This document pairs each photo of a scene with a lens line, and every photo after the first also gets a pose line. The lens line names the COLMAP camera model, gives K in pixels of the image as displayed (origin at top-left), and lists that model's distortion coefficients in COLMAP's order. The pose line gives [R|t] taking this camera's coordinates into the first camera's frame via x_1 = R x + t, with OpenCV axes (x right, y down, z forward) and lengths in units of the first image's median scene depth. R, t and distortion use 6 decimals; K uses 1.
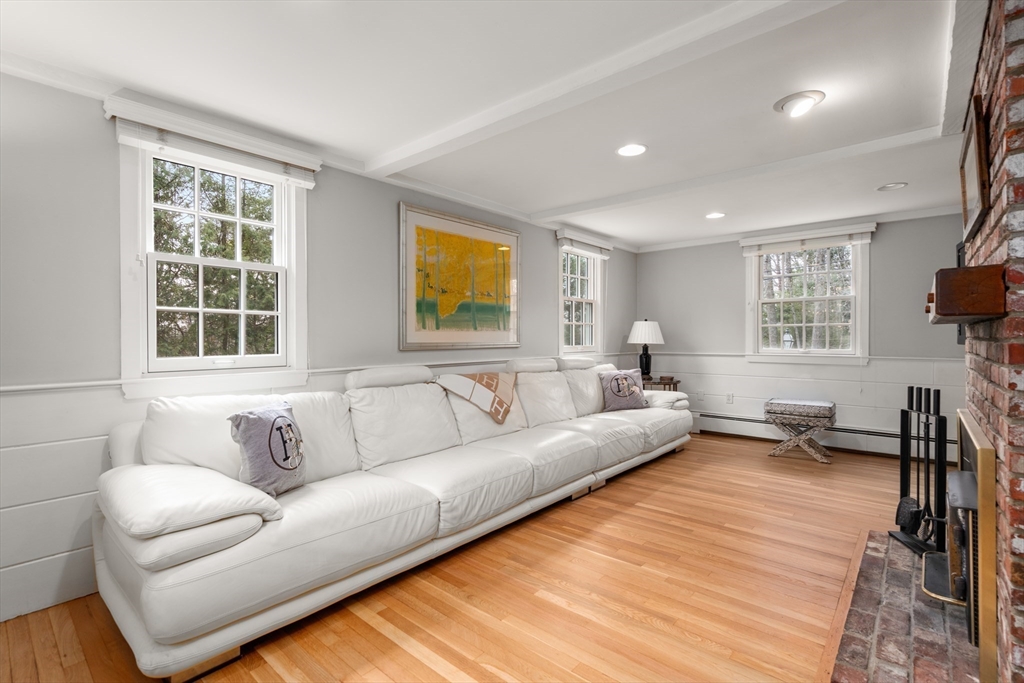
lens RADIAL K [[469.2, 0, 513.2], [0, 469.2, 338.1], [0, 0, 1]] dist [-0.009401, 0.004463]
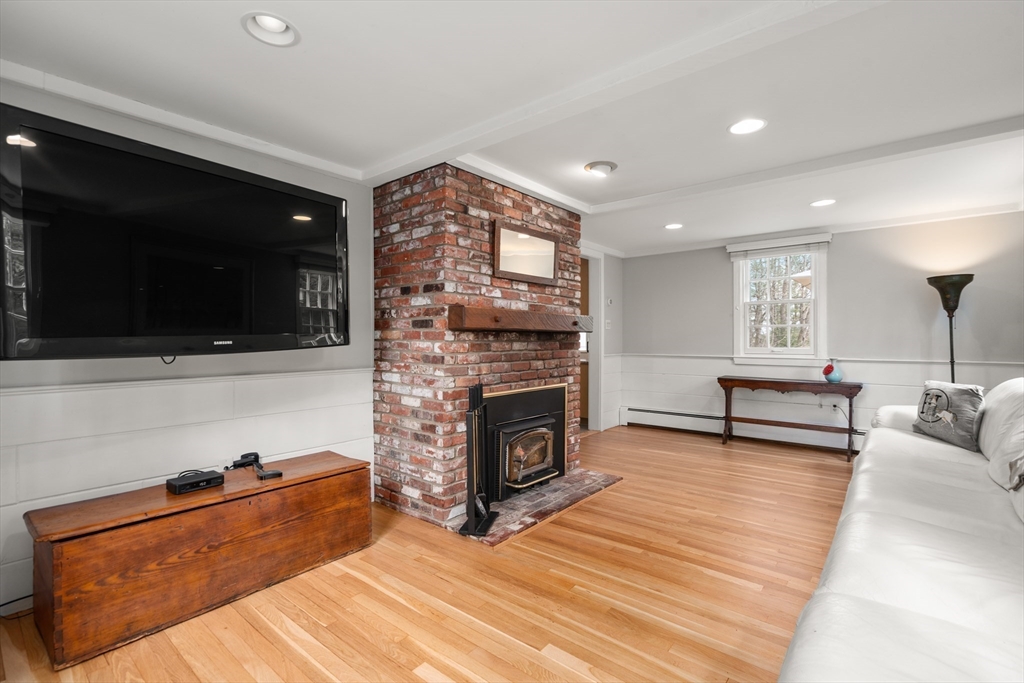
lens RADIAL K [[469.2, 0, 510.5], [0, 469.2, 342.2], [0, 0, 1]] dist [-0.009401, 0.004463]
pose [[-0.999635, -0.000643, -0.027016, 0.912095], [-0.000762, 0.999990, 0.004367, -0.002227], [0.027013, 0.004386, -0.999625, 2.357636]]
